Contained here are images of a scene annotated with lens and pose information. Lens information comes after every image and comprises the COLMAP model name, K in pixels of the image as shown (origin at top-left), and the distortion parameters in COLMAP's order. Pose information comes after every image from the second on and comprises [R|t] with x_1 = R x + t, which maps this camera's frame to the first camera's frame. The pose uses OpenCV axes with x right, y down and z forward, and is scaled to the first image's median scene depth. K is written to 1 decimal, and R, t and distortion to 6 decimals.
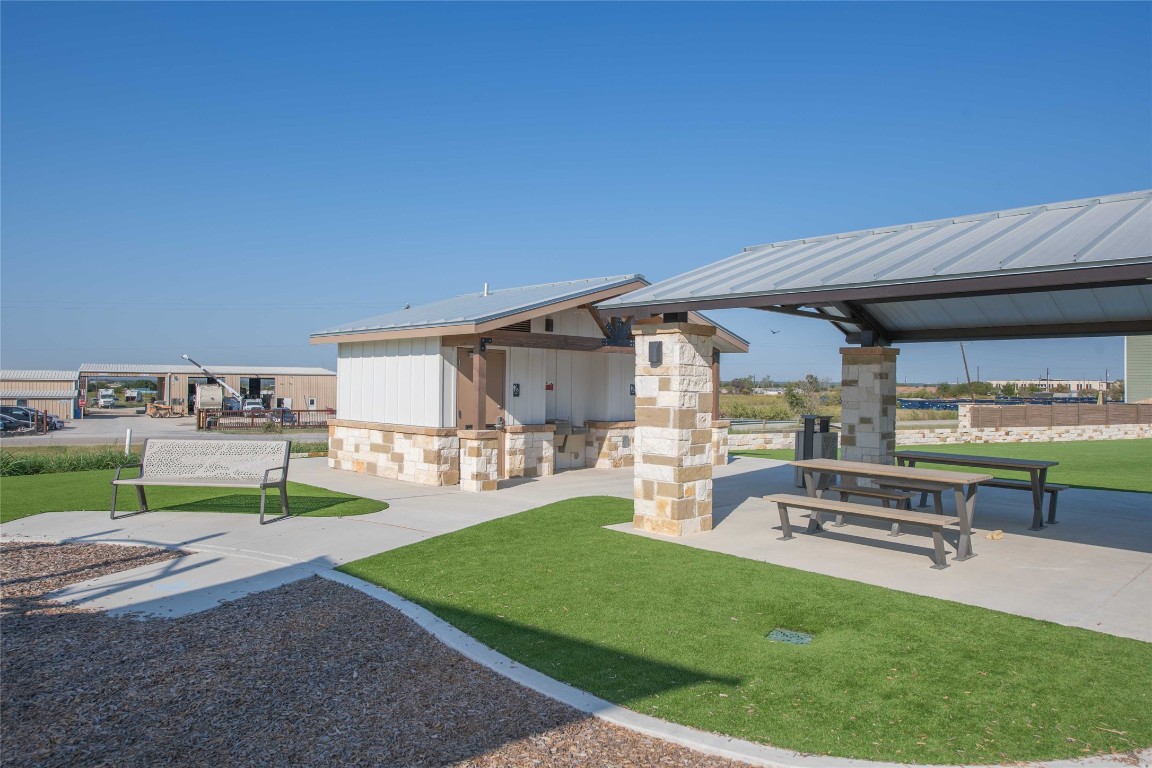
lens RADIAL K [[757.1, 0, 576.0], [0, 757.1, 384.0], [0, 0, 1]] dist [0.002278, 0.000361]
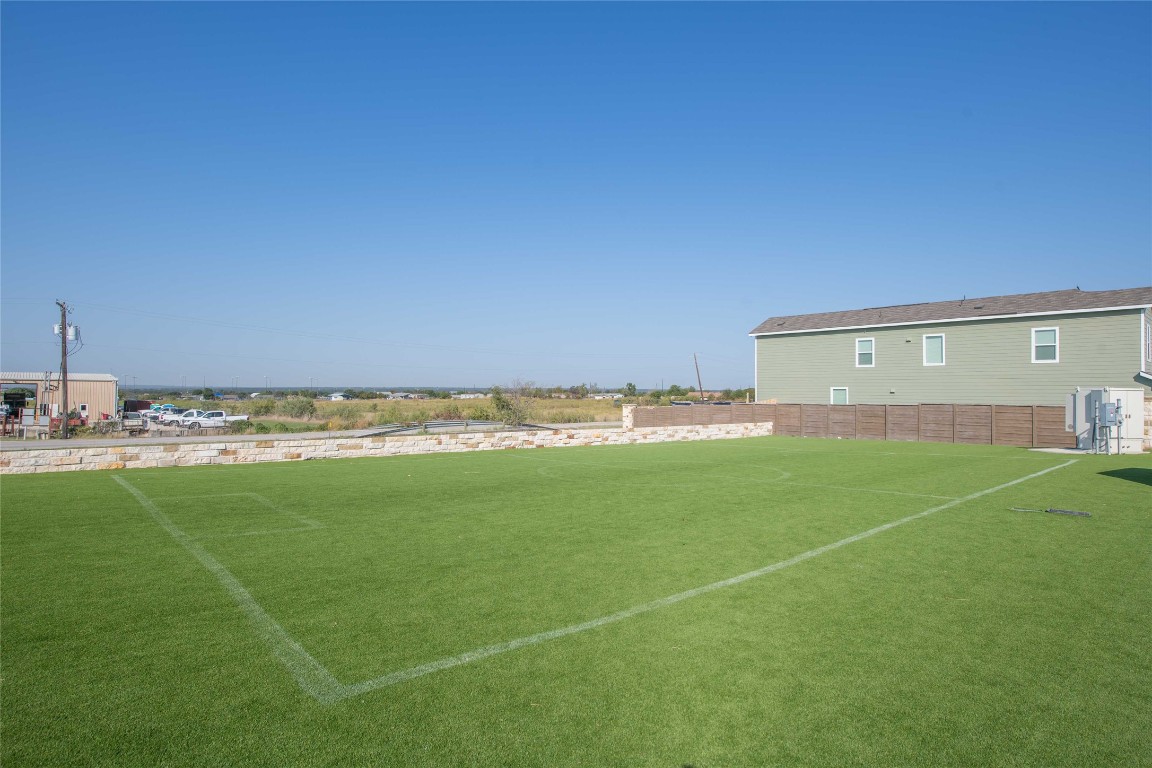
lens RADIAL K [[617.1, 0, 576.0], [0, 617.1, 384.0], [0, 0, 1]] dist [0.000628, -0.000303]
pose [[0.982477, 0.000386, 0.186384, 0.409714], [0.001742, 0.999935, -0.011253, 0.009027], [-0.186376, 0.011381, 0.982413, 0.243282]]
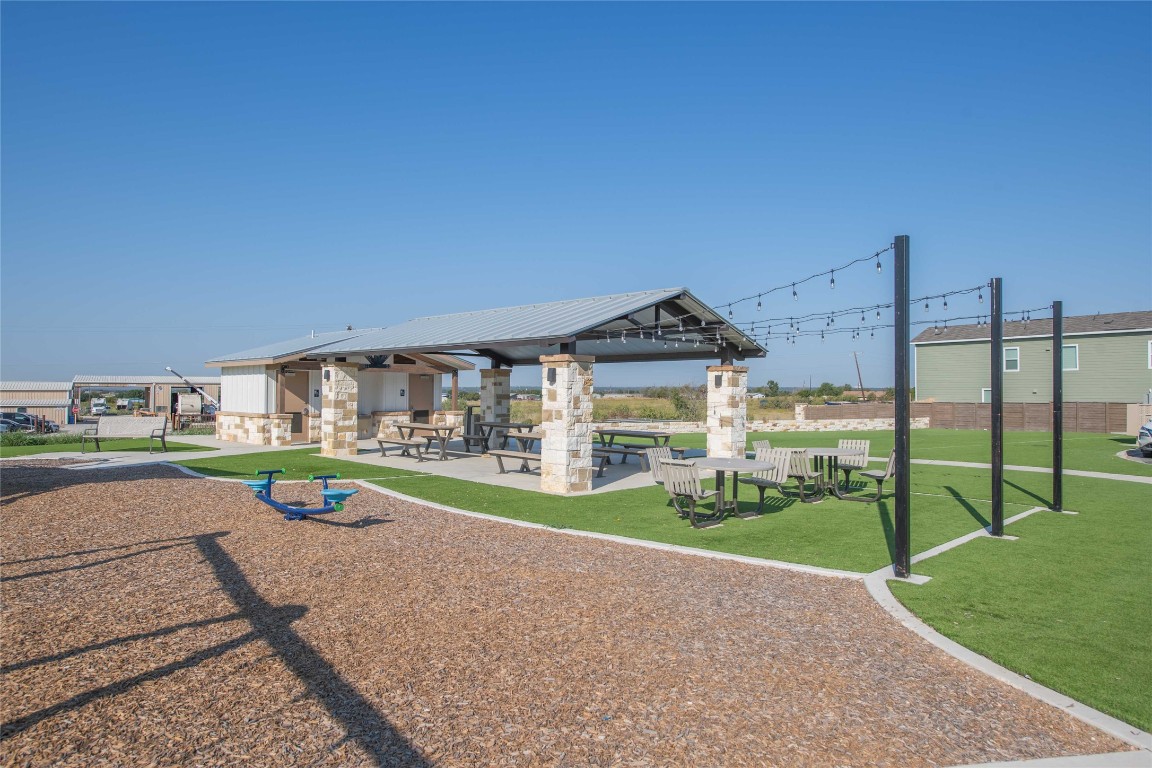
lens RADIAL K [[732.9, 0, 576.0], [0, 732.9, 384.0], [0, 0, 1]] dist [-0.000981, 0.000501]
pose [[0.999769, -0.006908, 0.020348, 0.181675], [0.007097, 0.999932, -0.009220, 0.002414], [-0.020282, 0.009362, 0.999750, -0.269371]]
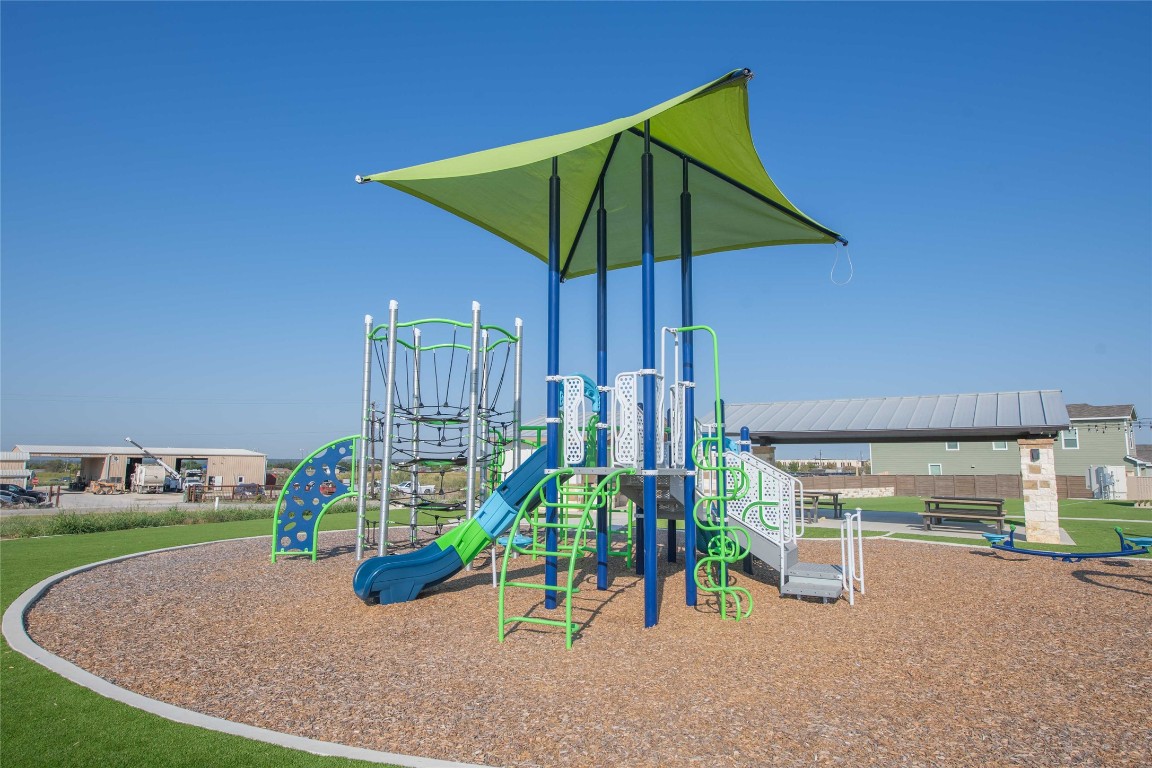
lens RADIAL K [[665.0, 0, 576.0], [0, 665.0, 384.0], [0, 0, 1]] dist [-0.001173, 0.001045]
pose [[0.978577, 0.022340, 0.204665, -0.188746], [0.001956, 0.993041, -0.117750, -0.000187], [-0.205871, 0.115628, 0.971724, -0.276763]]
